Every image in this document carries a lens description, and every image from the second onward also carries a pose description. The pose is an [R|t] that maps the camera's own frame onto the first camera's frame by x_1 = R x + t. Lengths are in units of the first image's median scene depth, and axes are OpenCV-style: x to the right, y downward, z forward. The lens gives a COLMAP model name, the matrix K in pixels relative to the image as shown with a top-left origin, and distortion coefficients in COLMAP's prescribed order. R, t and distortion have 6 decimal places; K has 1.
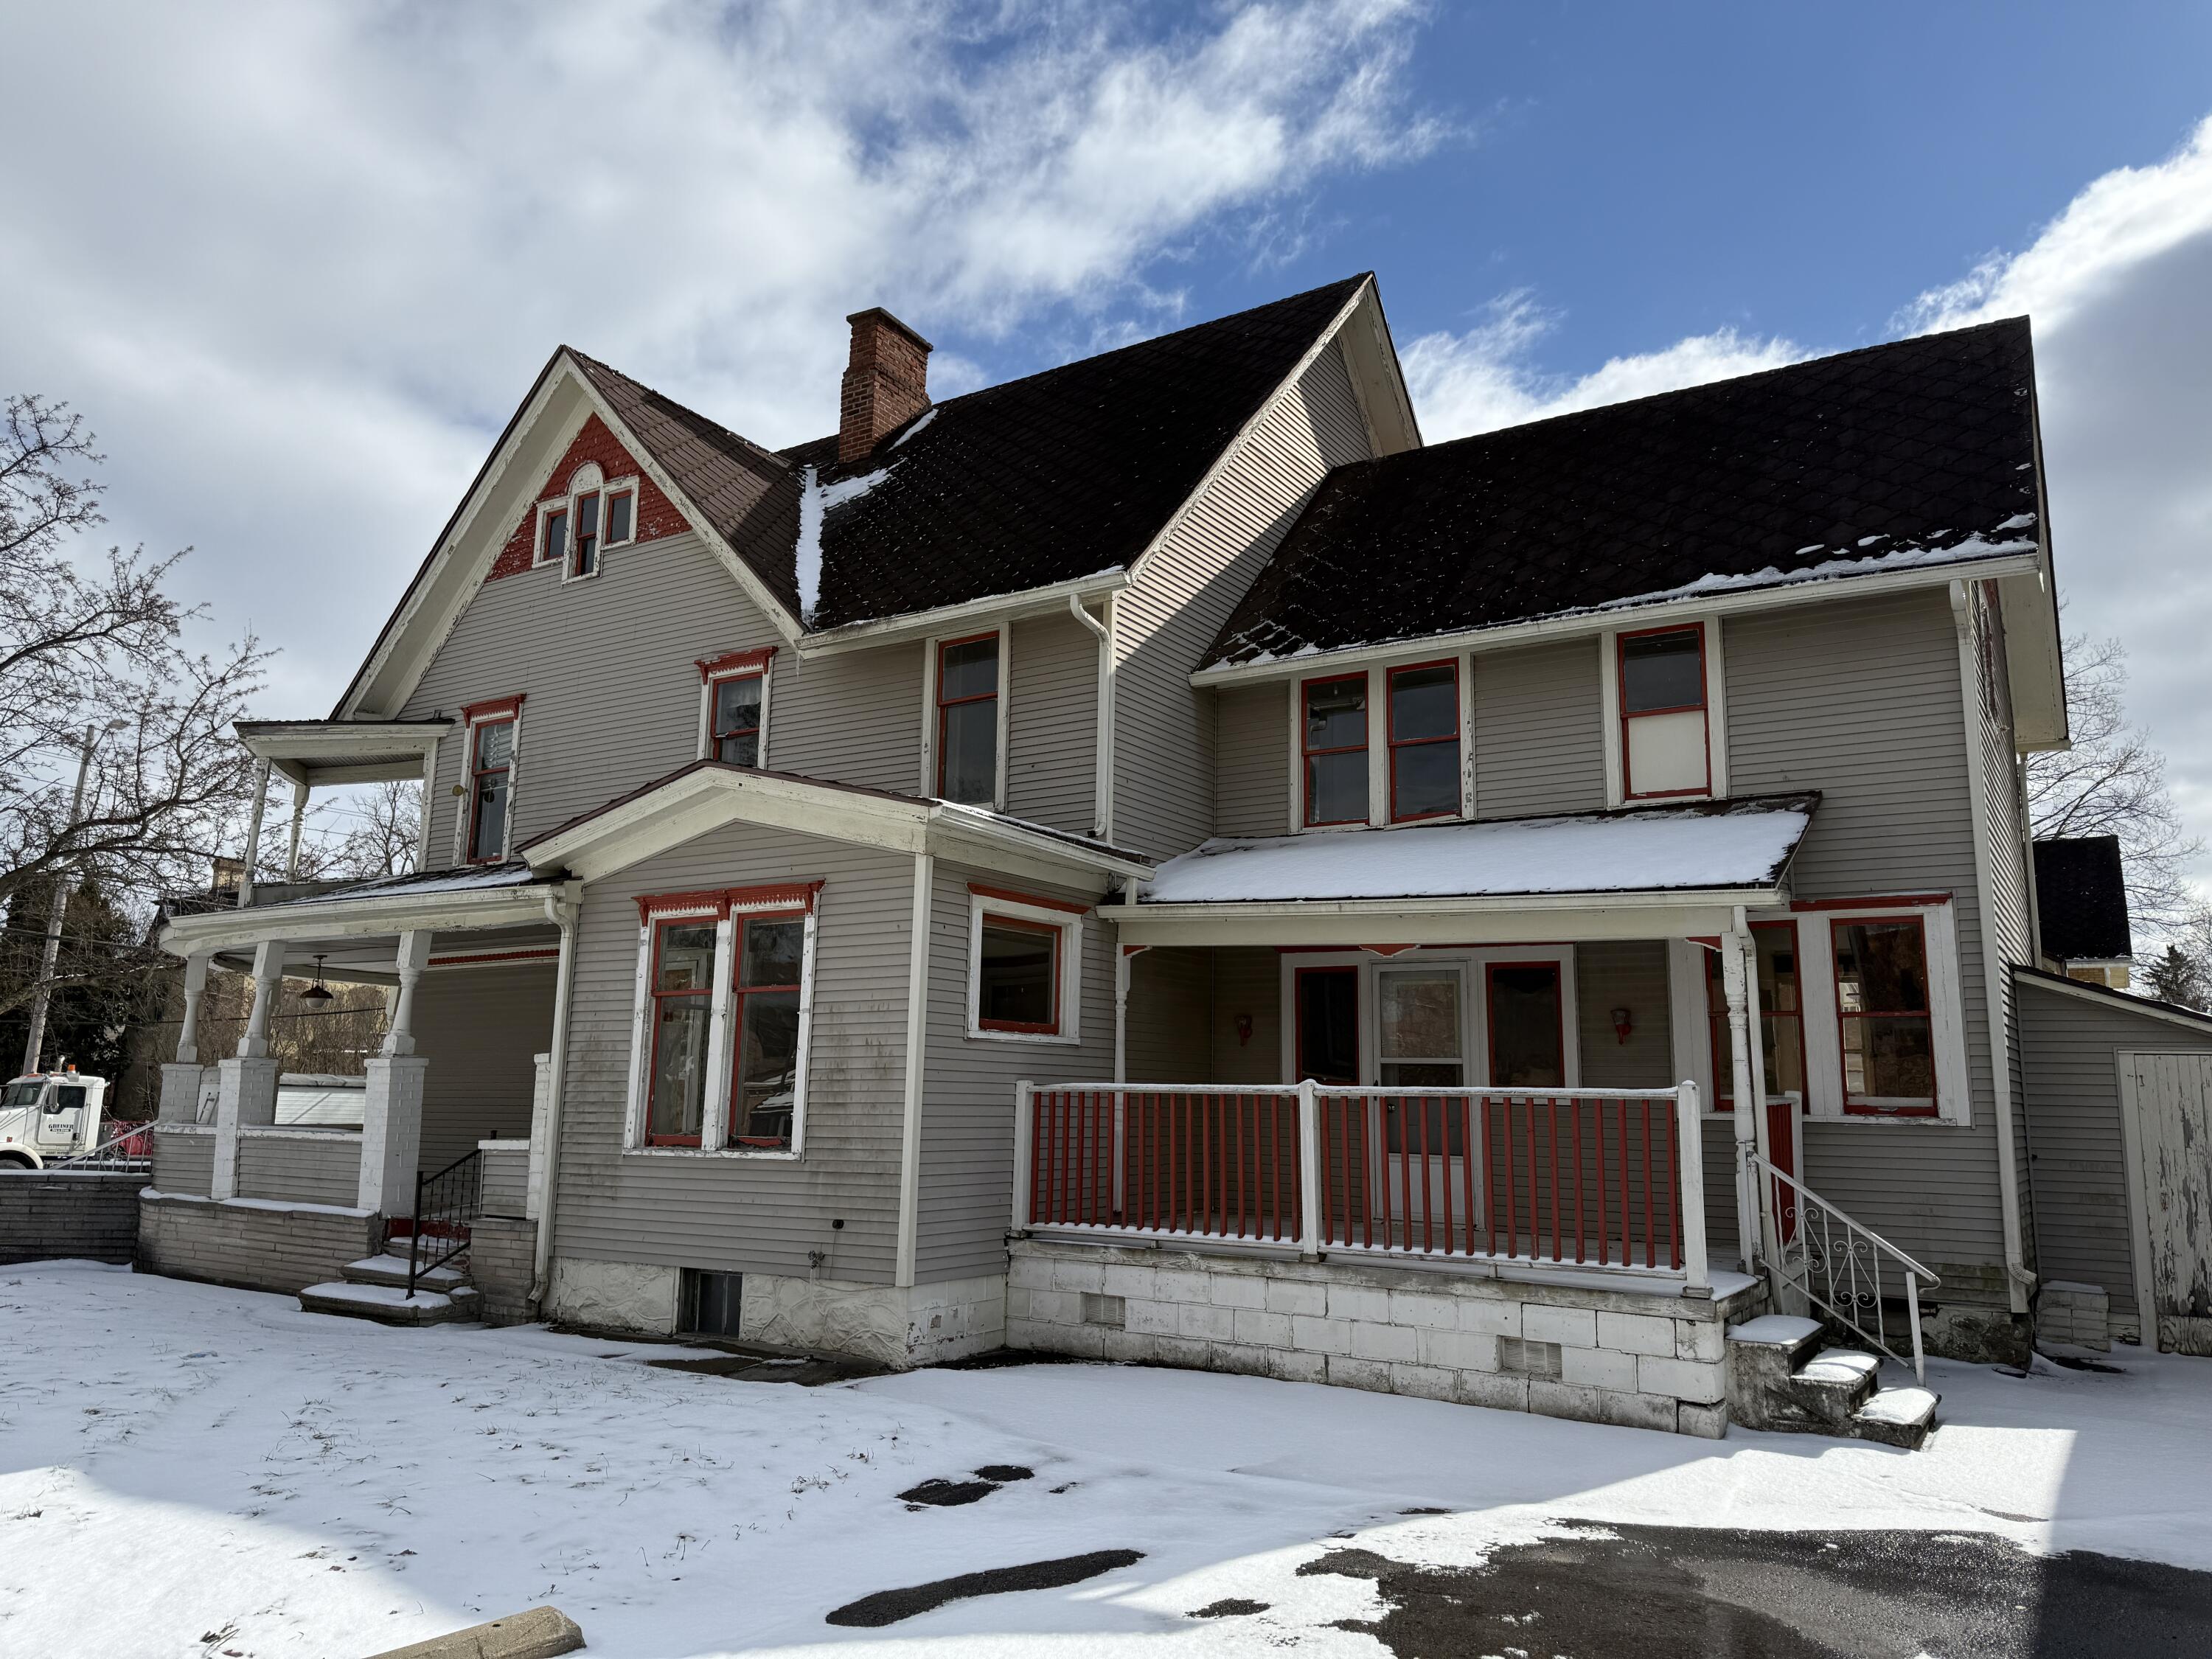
lens RADIAL K [[1559.1, 0, 1098.3], [0, 1559.1, 839.3], [0, 0, 1]] dist [0.065040, -0.071481]
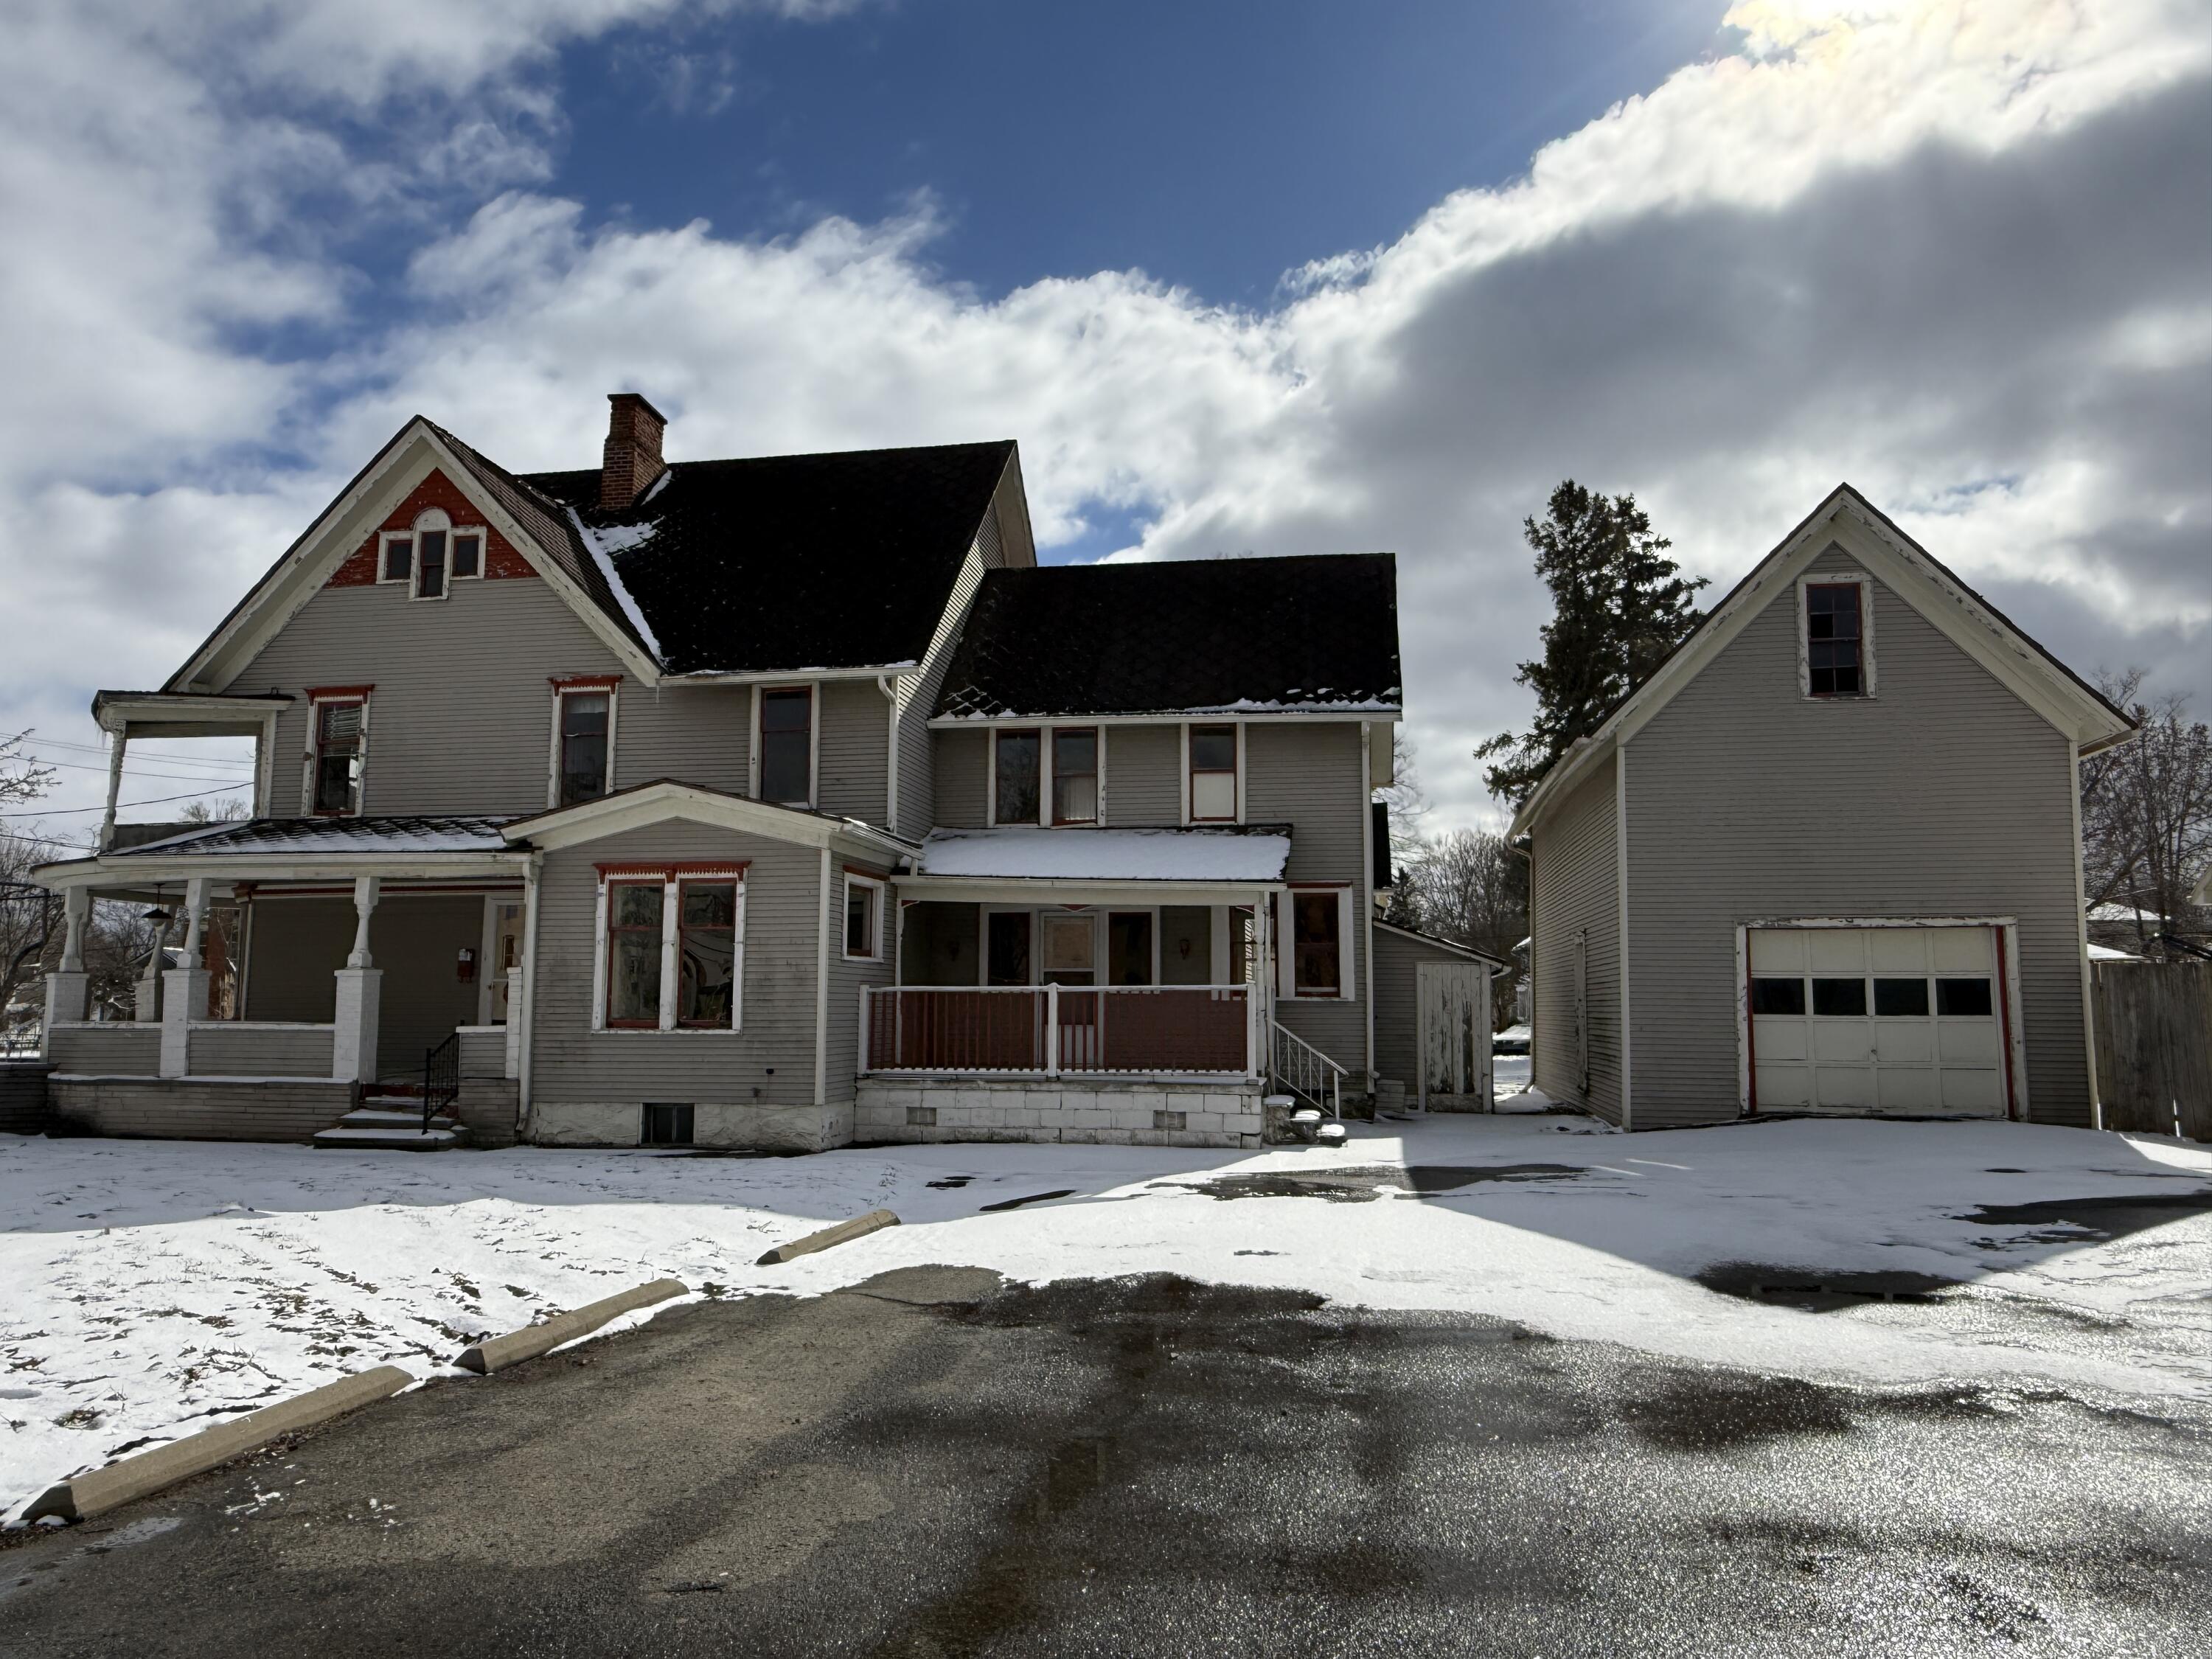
lens RADIAL K [[1486.0, 0, 1115.2], [0, 1486.0, 836.9], [0, 0, 1]] dist [-0.012447, 0.018474]
pose [[0.918031, 0.029721, 0.395394, -0.408617], [-0.053931, 0.997279, 0.050254, -0.088901], [-0.392824, -0.067459, 0.917136, -0.503282]]
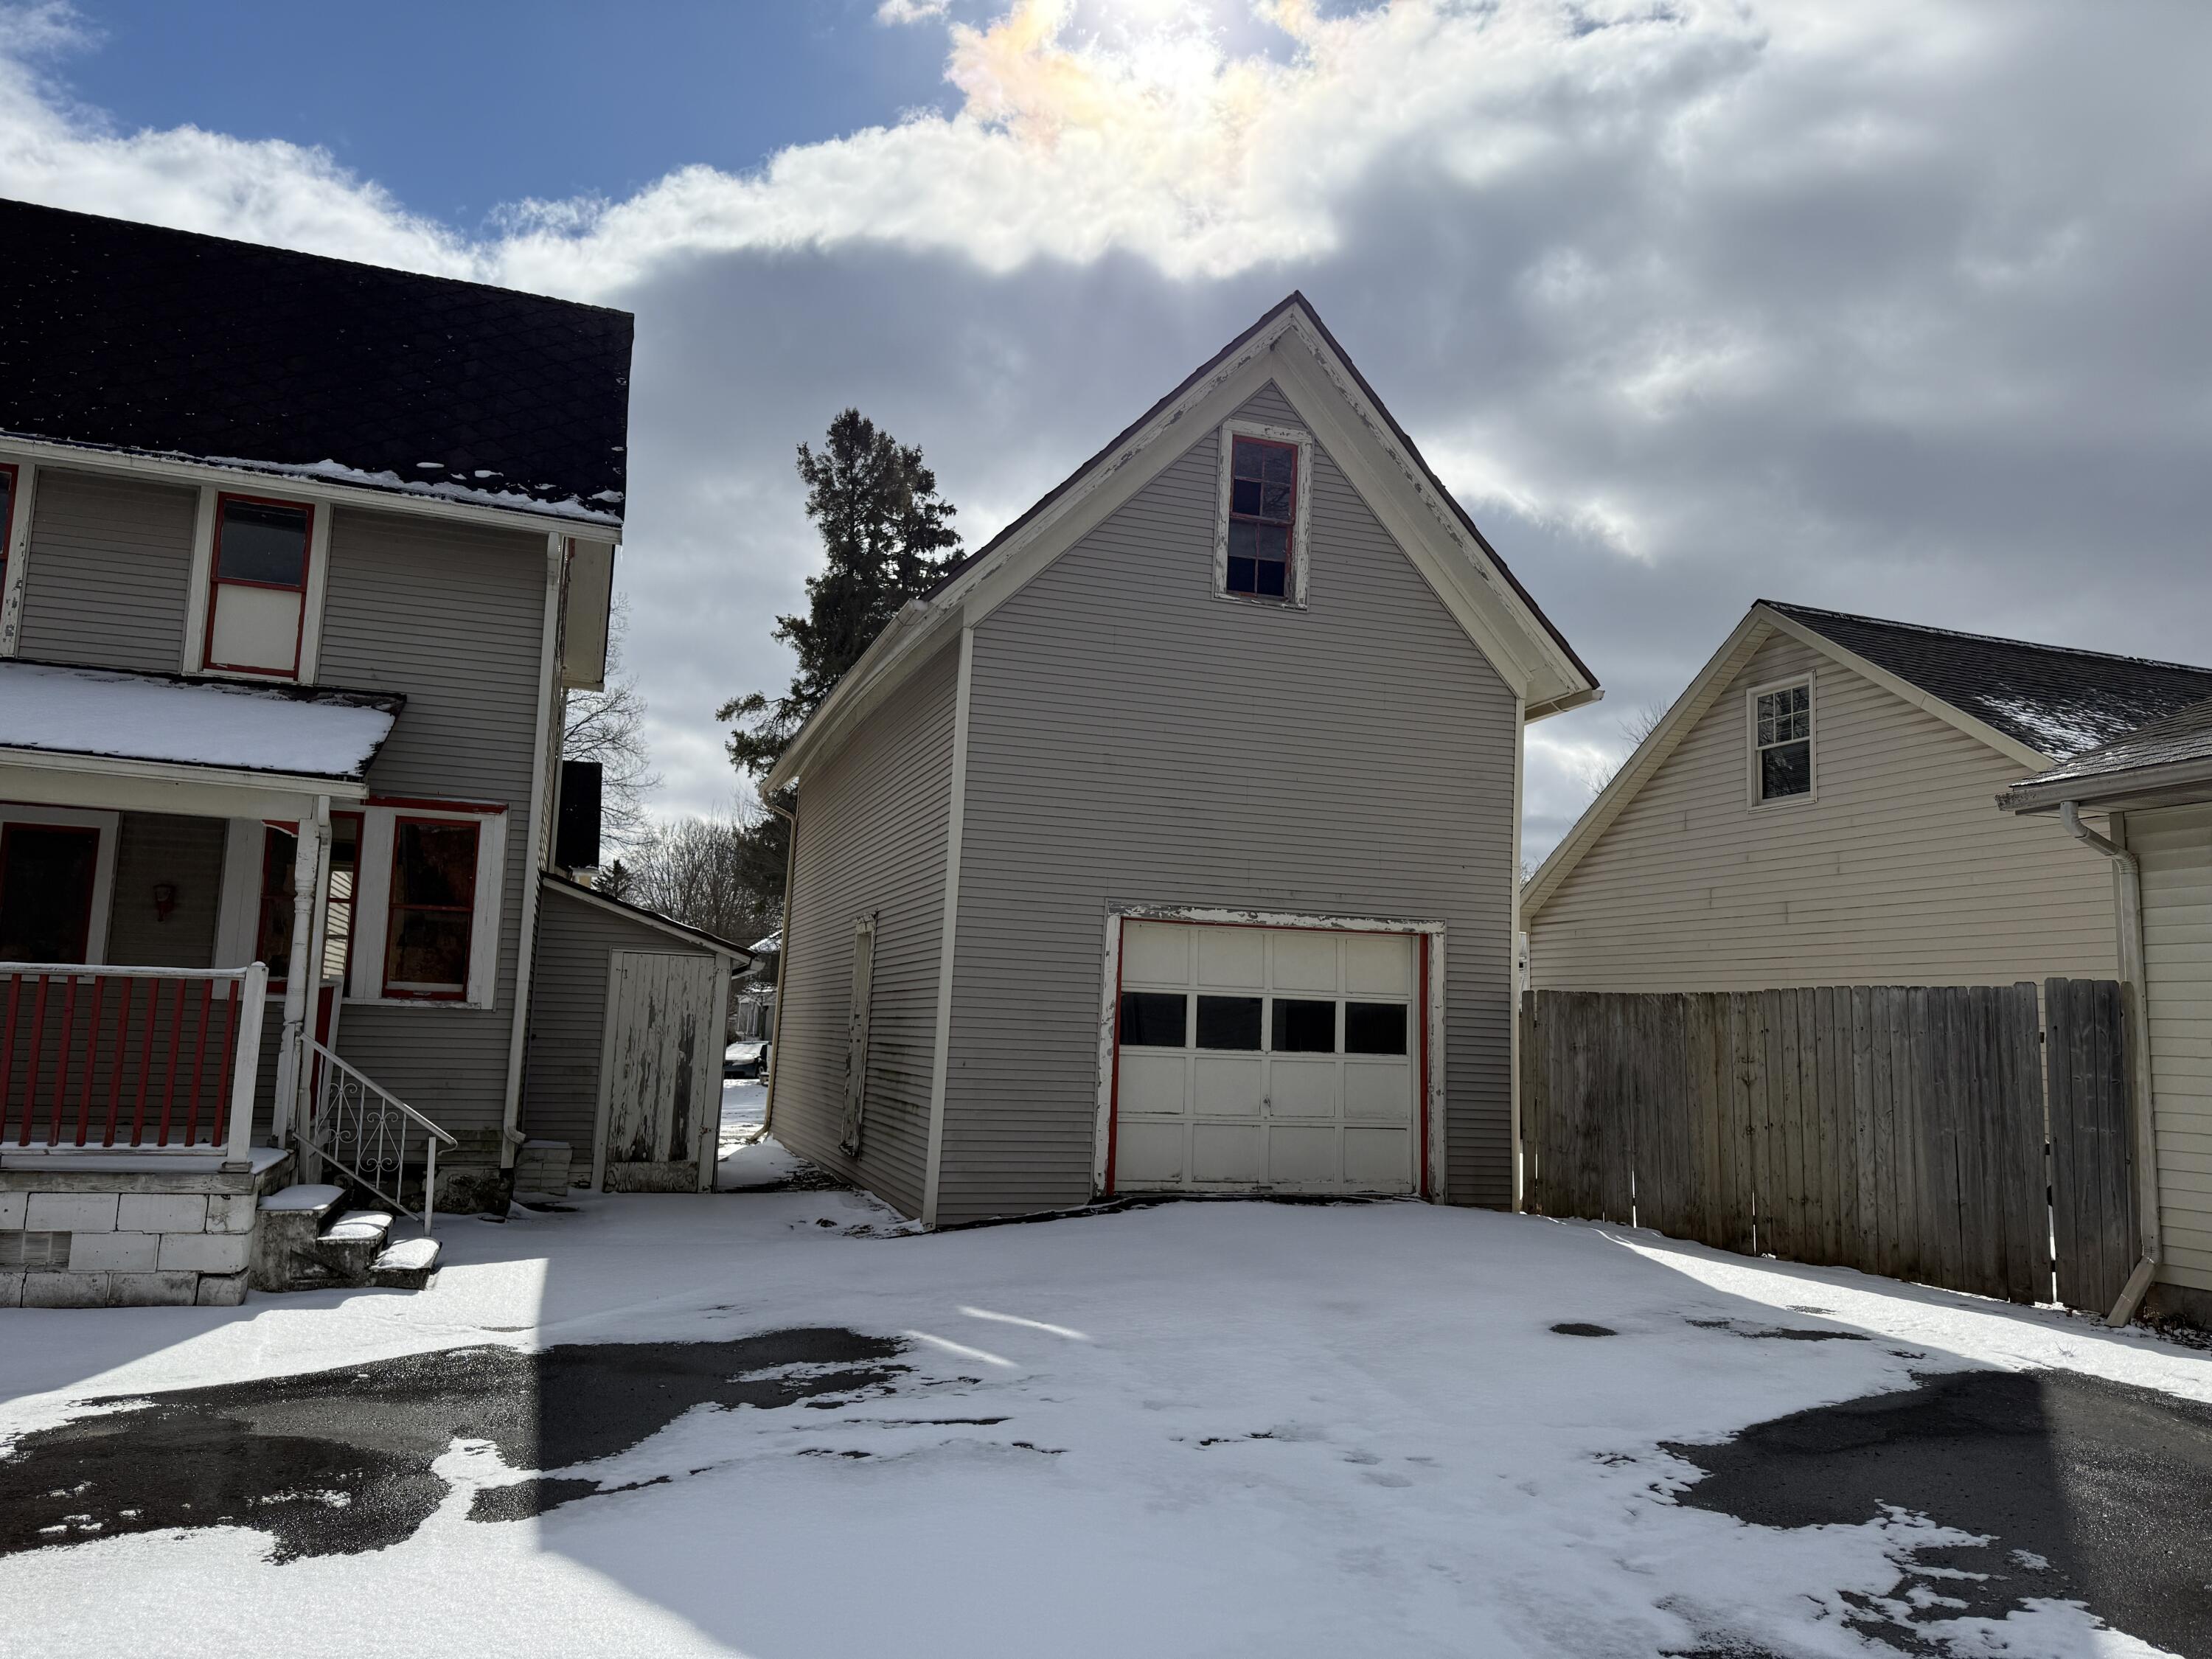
lens RADIAL K [[1559.1, 0, 1111.5], [0, 1559.1, 844.6], [0, 0, 1]] dist [0.065040, -0.071481]
pose [[0.615605, 0.095949, 0.782192, -0.065391], [-0.154236, 0.988034, 0.000188, -0.004410], [-0.772814, -0.120758, 0.623037, -0.034633]]
